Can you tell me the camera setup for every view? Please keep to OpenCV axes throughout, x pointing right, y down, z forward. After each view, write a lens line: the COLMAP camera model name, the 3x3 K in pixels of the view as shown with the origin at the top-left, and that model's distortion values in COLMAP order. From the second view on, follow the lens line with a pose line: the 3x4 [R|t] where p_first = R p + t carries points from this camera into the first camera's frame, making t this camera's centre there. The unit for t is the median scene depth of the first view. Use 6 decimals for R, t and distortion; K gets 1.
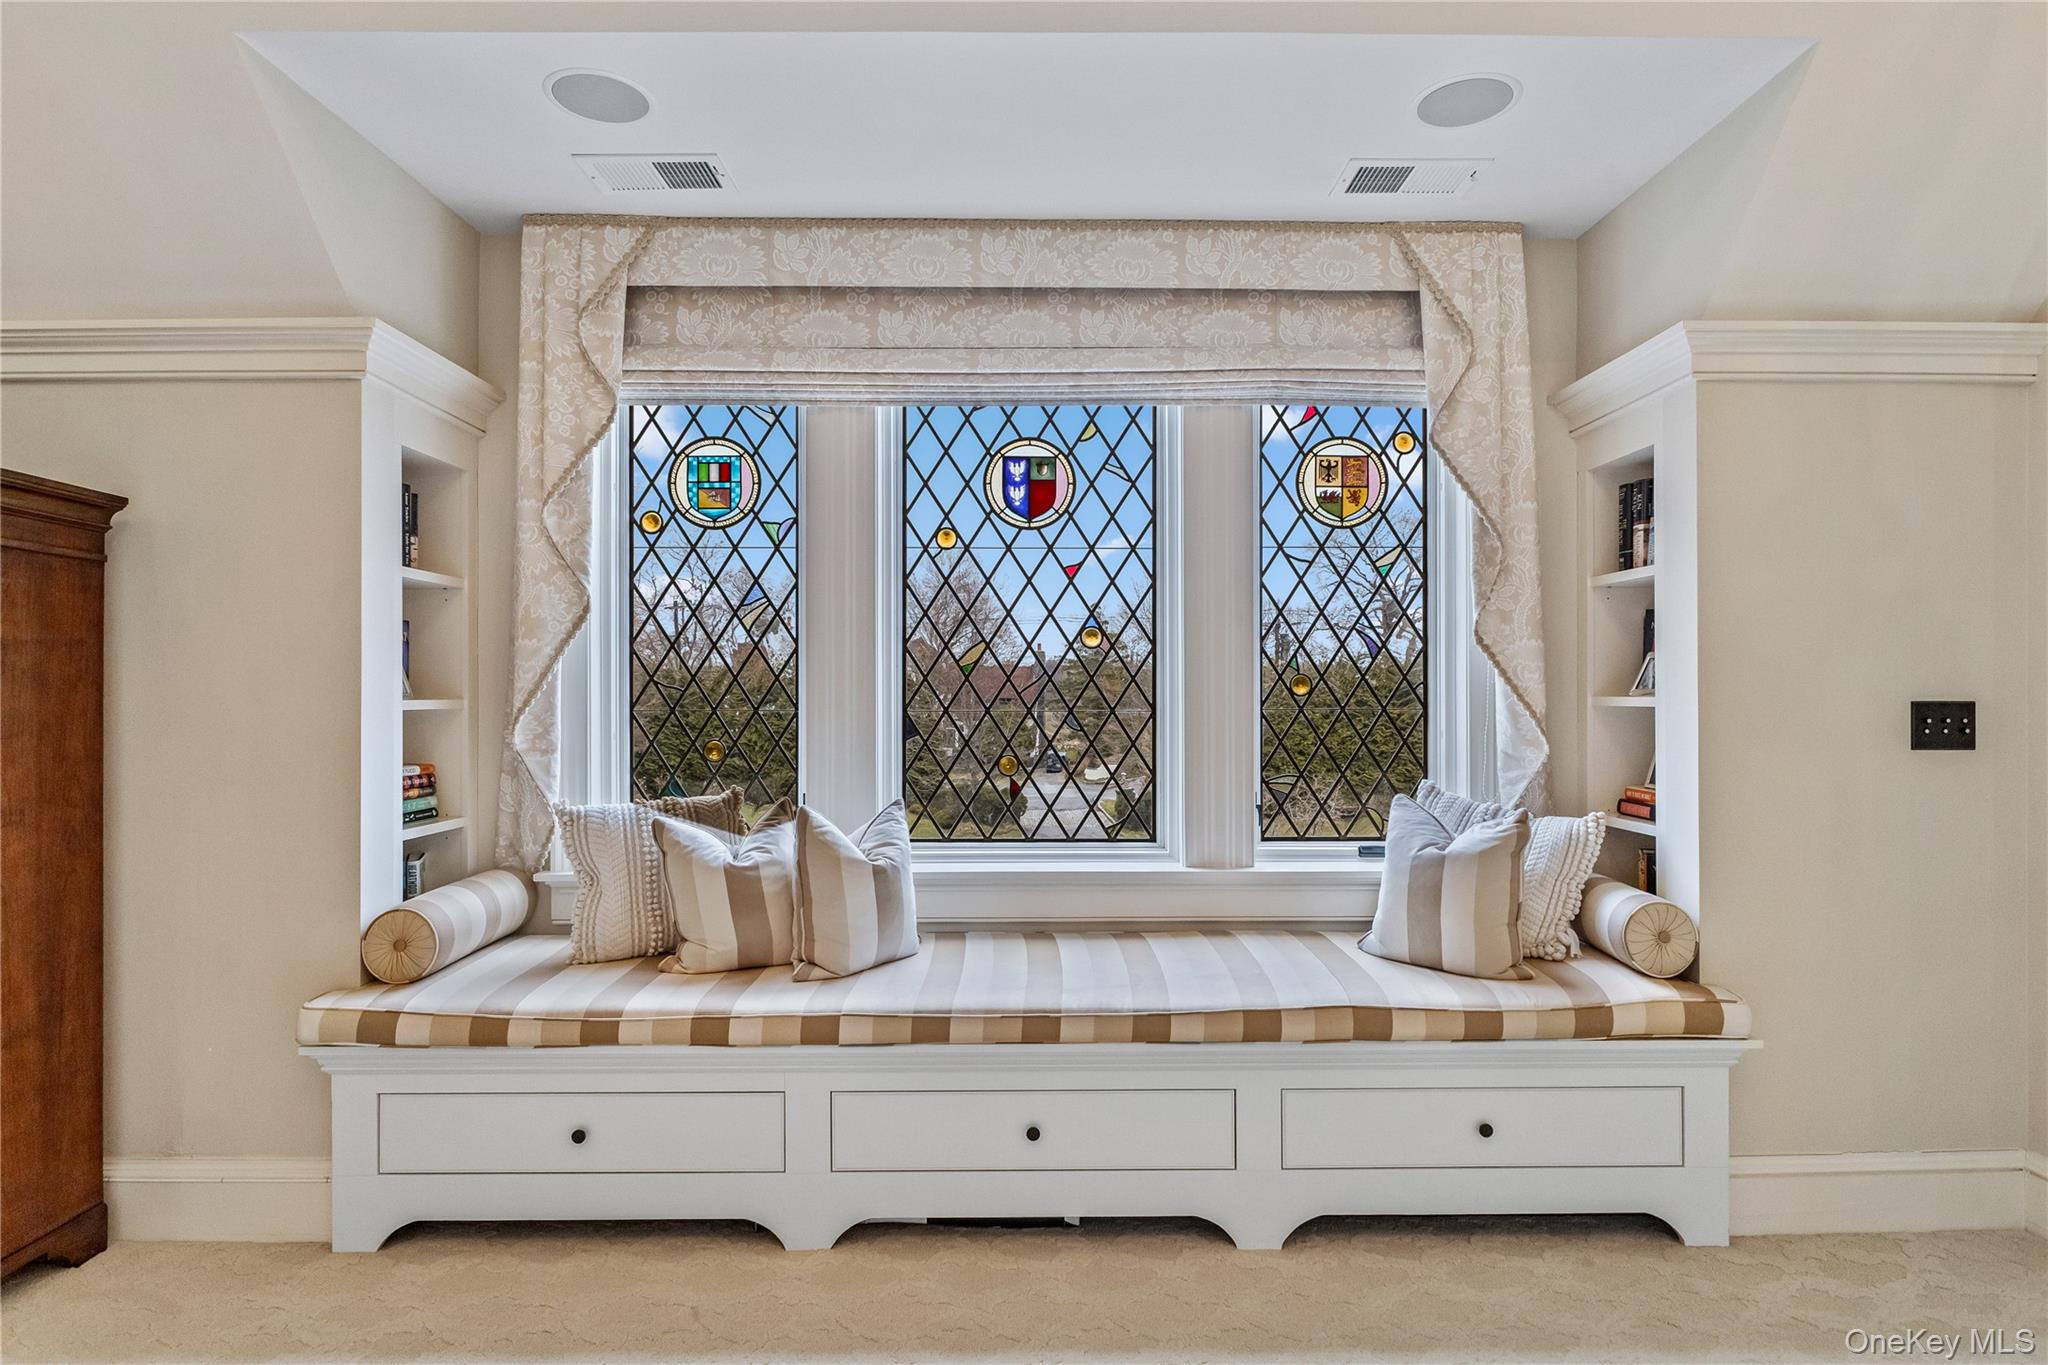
lens RADIAL K [[1147.2, 0, 1033.1], [0, 1147.2, 678.8], [0, 0, 1]] dist [0.002473, -0.000790]
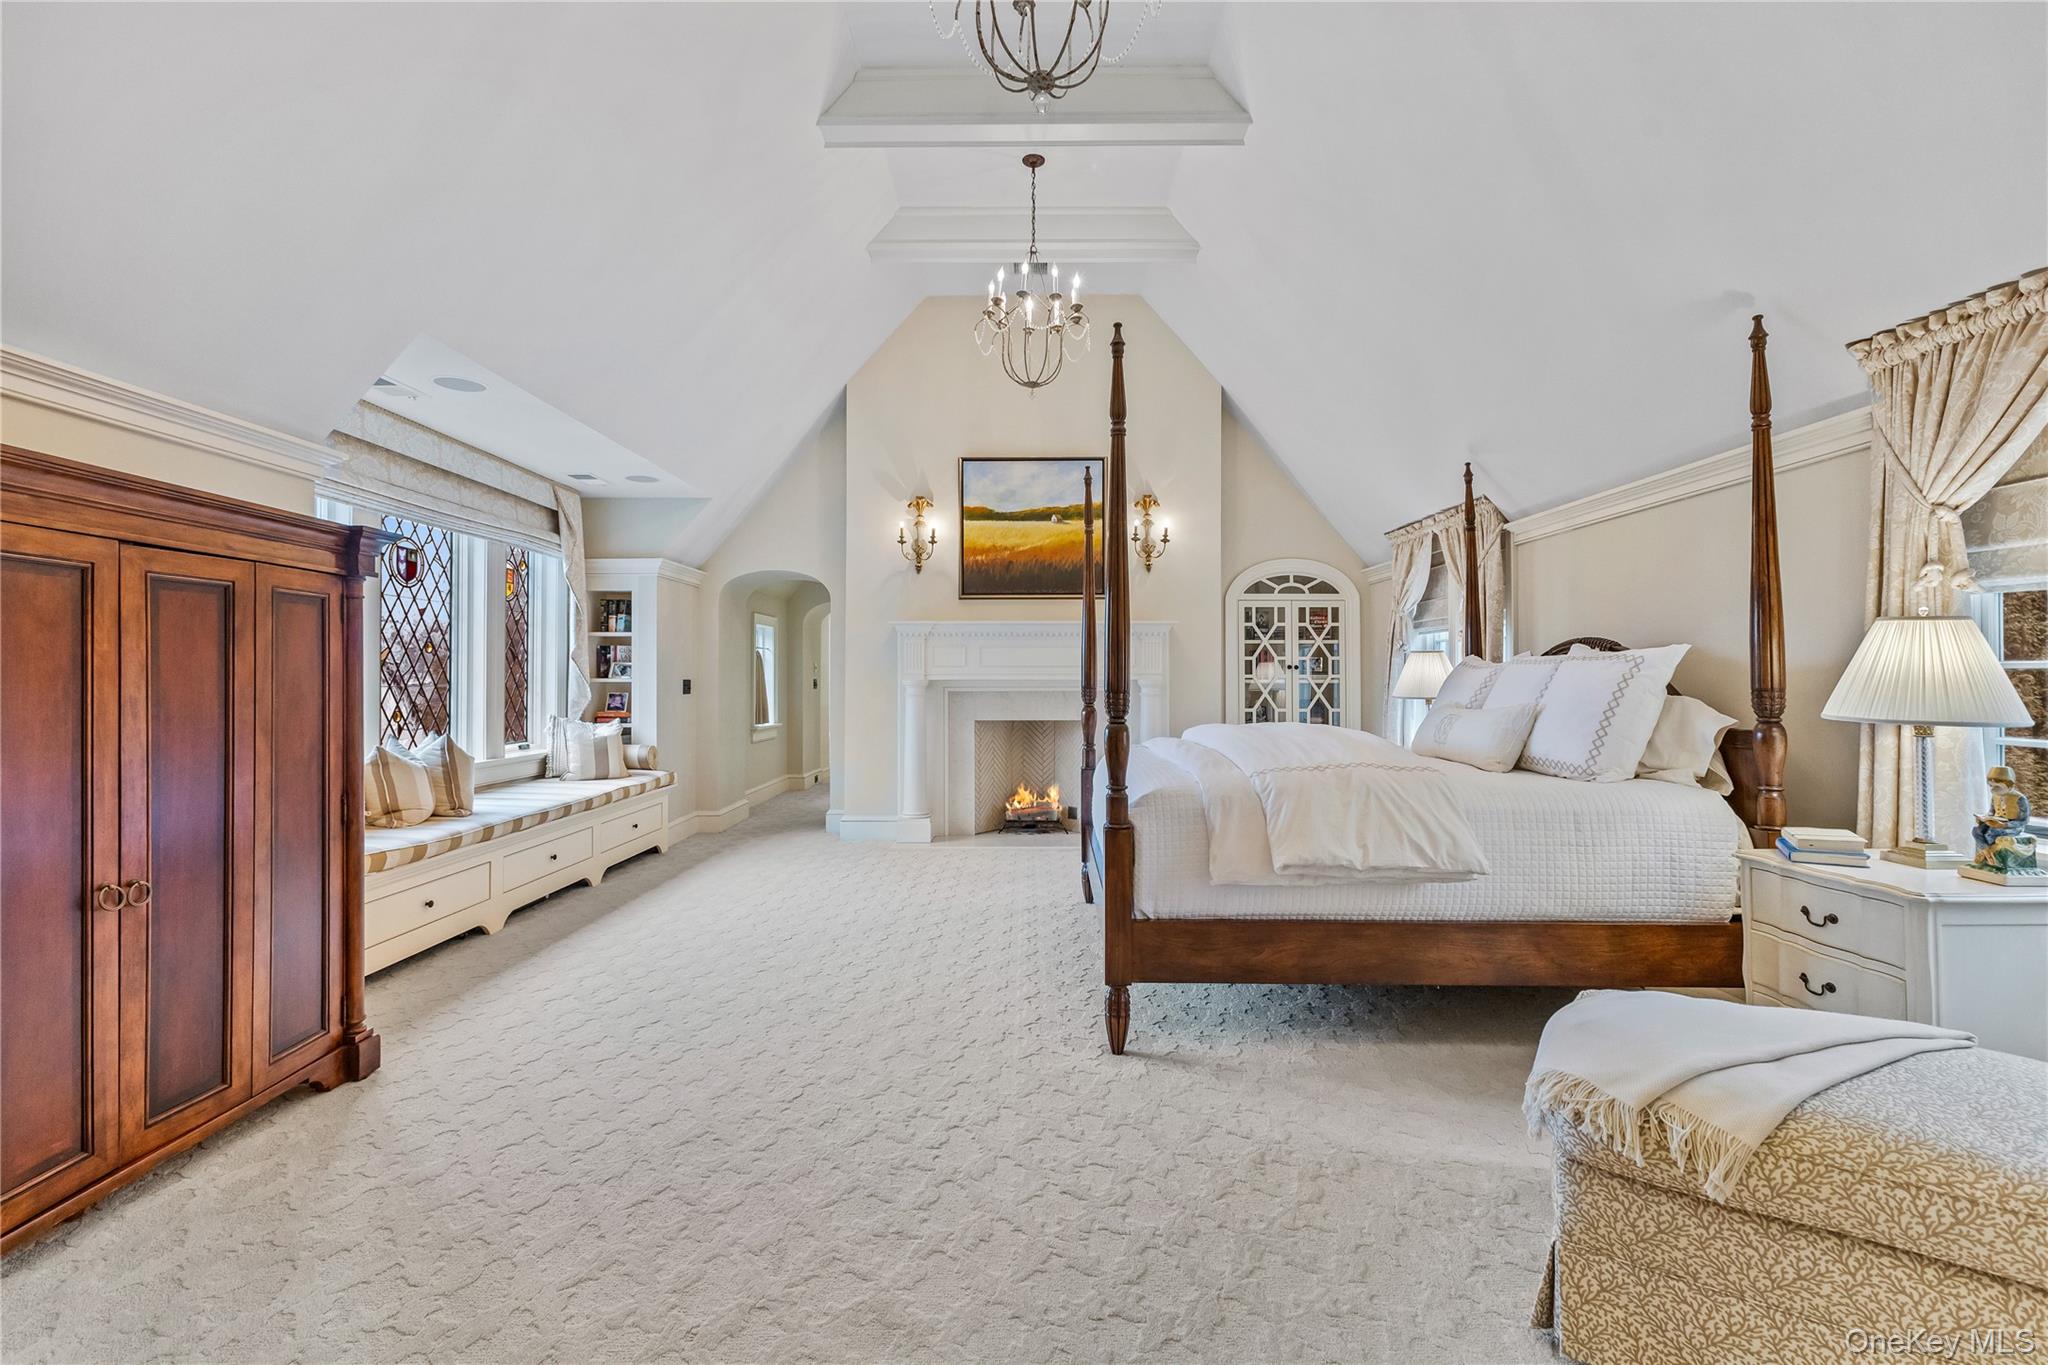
lens RADIAL K [[900.6, 0, 1018.0], [0, 900.6, 674.6], [0, 0, 1]] dist [0.001815, -0.000702]
pose [[0.023185, 0.007039, 0.999706, -1.427815], [-0.019018, 0.999797, -0.006598, 0.000882], [-0.999550, -0.018859, 0.023315, -0.018314]]
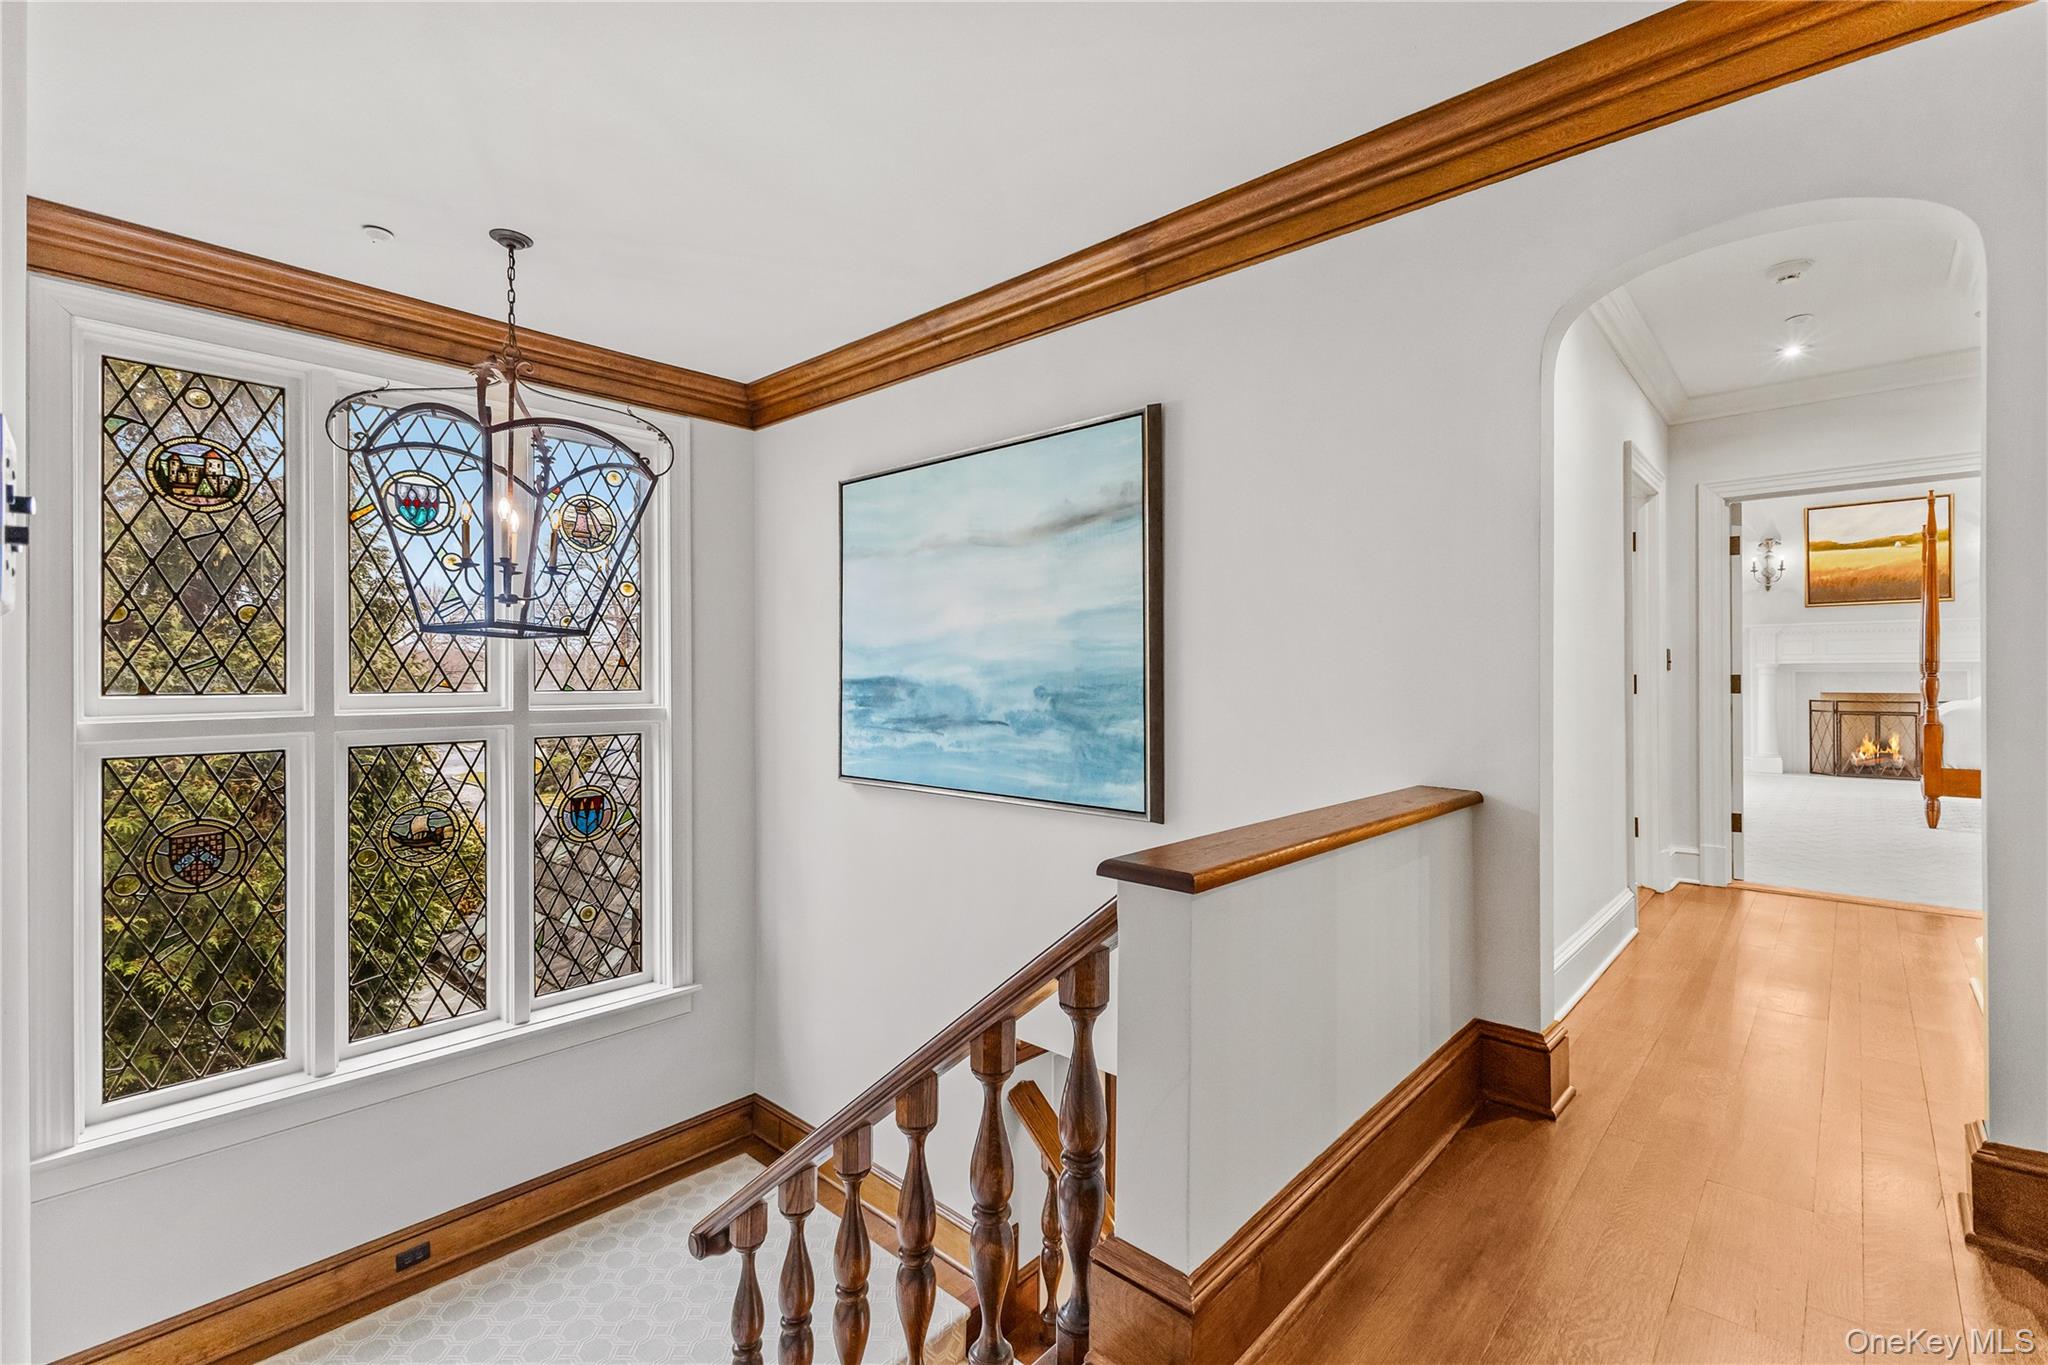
lens RADIAL K [[900.6, 0, 1023.3], [0, 900.6, 678.7], [0, 0, 1]] dist [0.001815, -0.000702]
pose [[0.692657, -0.000314, 0.721267, -3.168066], [-0.009633, 0.999907, 0.009686, 0.044034], [-0.721203, -0.013657, 0.692590, -0.031330]]
